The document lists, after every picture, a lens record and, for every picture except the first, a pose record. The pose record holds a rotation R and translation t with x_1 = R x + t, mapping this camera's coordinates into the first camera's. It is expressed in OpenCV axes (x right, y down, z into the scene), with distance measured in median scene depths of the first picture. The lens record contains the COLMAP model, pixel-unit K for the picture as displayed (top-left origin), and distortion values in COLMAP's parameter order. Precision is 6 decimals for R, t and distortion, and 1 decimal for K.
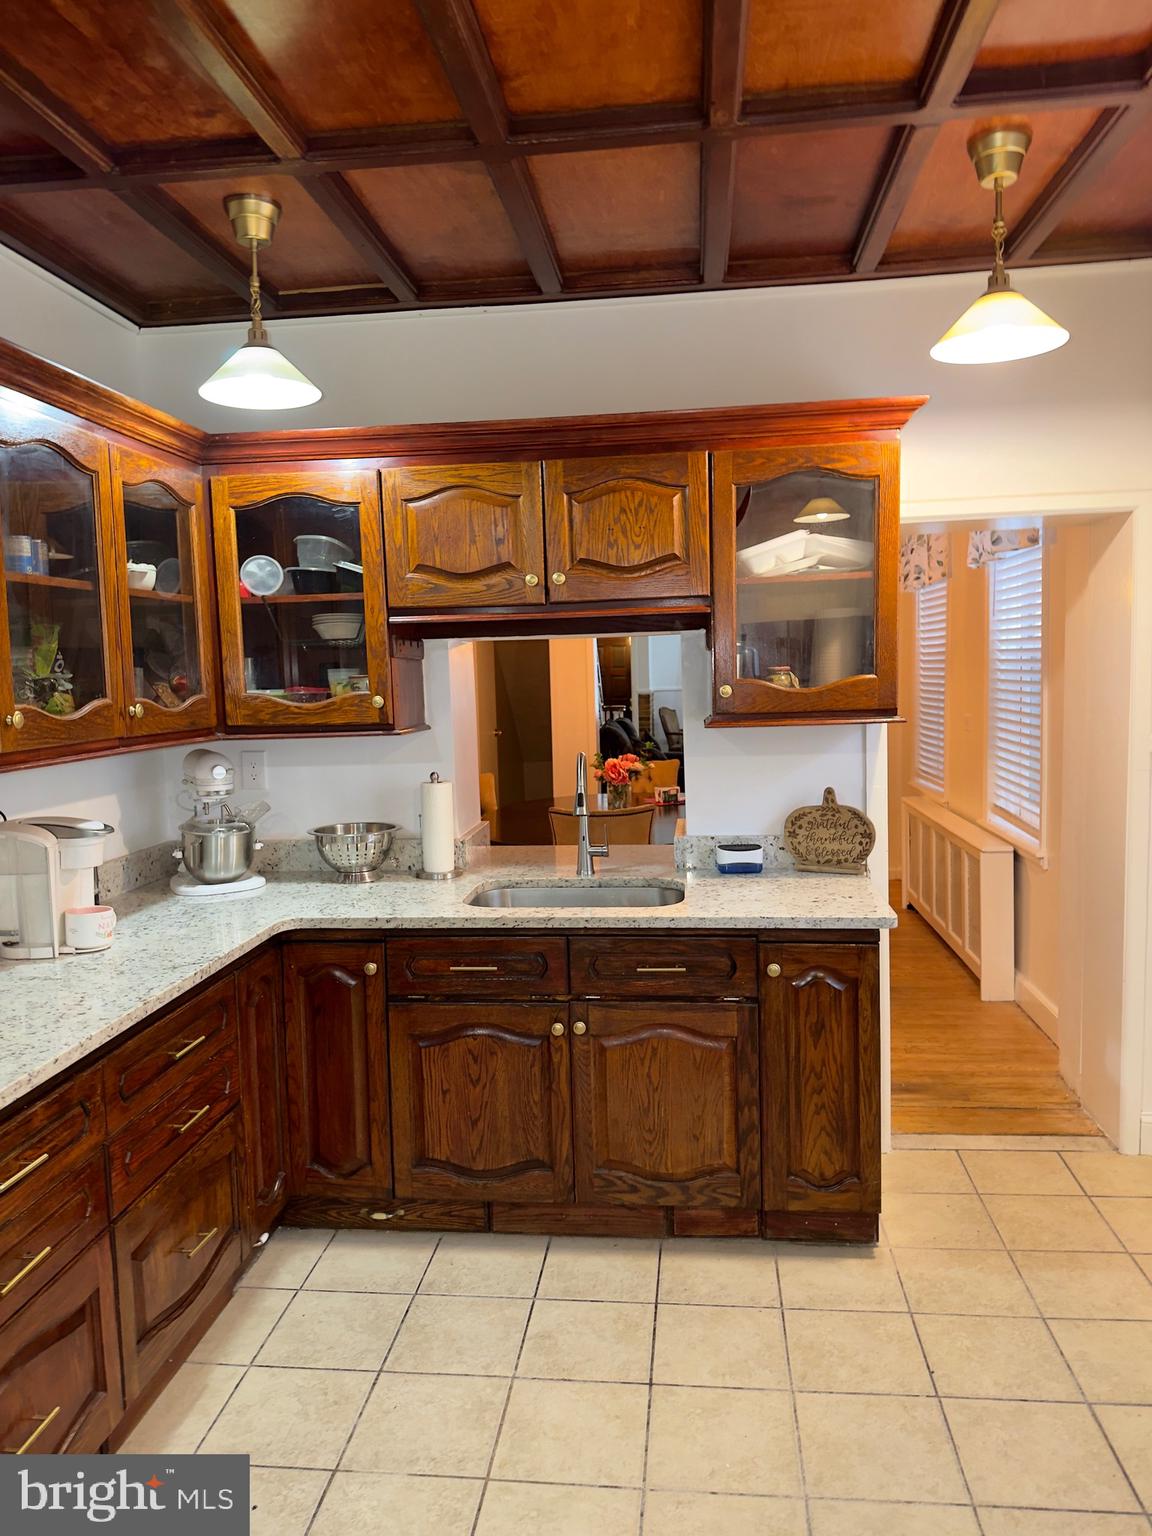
lens RADIAL K [[1069.8, 0, 576.0], [0, 1069.8, 768.0], [0, 0, 1]] dist [0.095349, -0.124878]
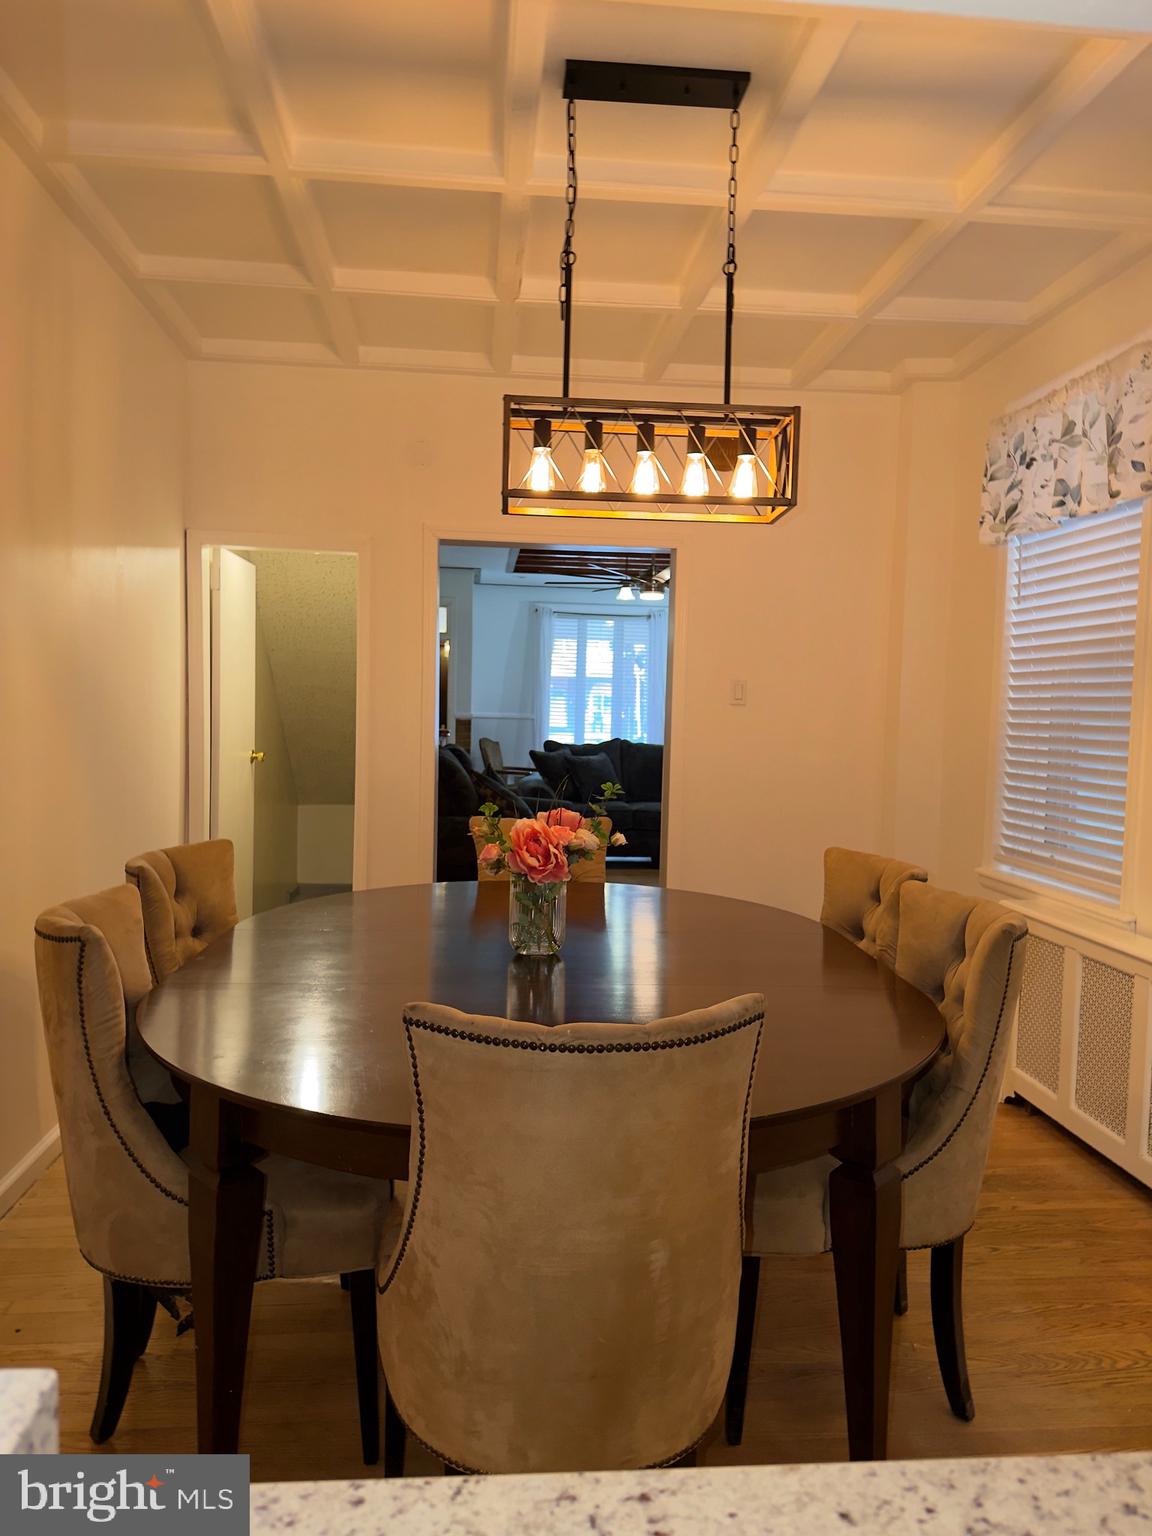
lens RADIAL K [[1069.8, 0, 576.0], [0, 1069.8, 768.0], [0, 0, 1]] dist [0.095349, -0.124878]
pose [[0.978114, 0.041179, 0.203955, -0.027817], [-0.033479, 0.998596, -0.041061, -0.009891], [-0.205359, 0.033334, 0.978119, 0.476576]]
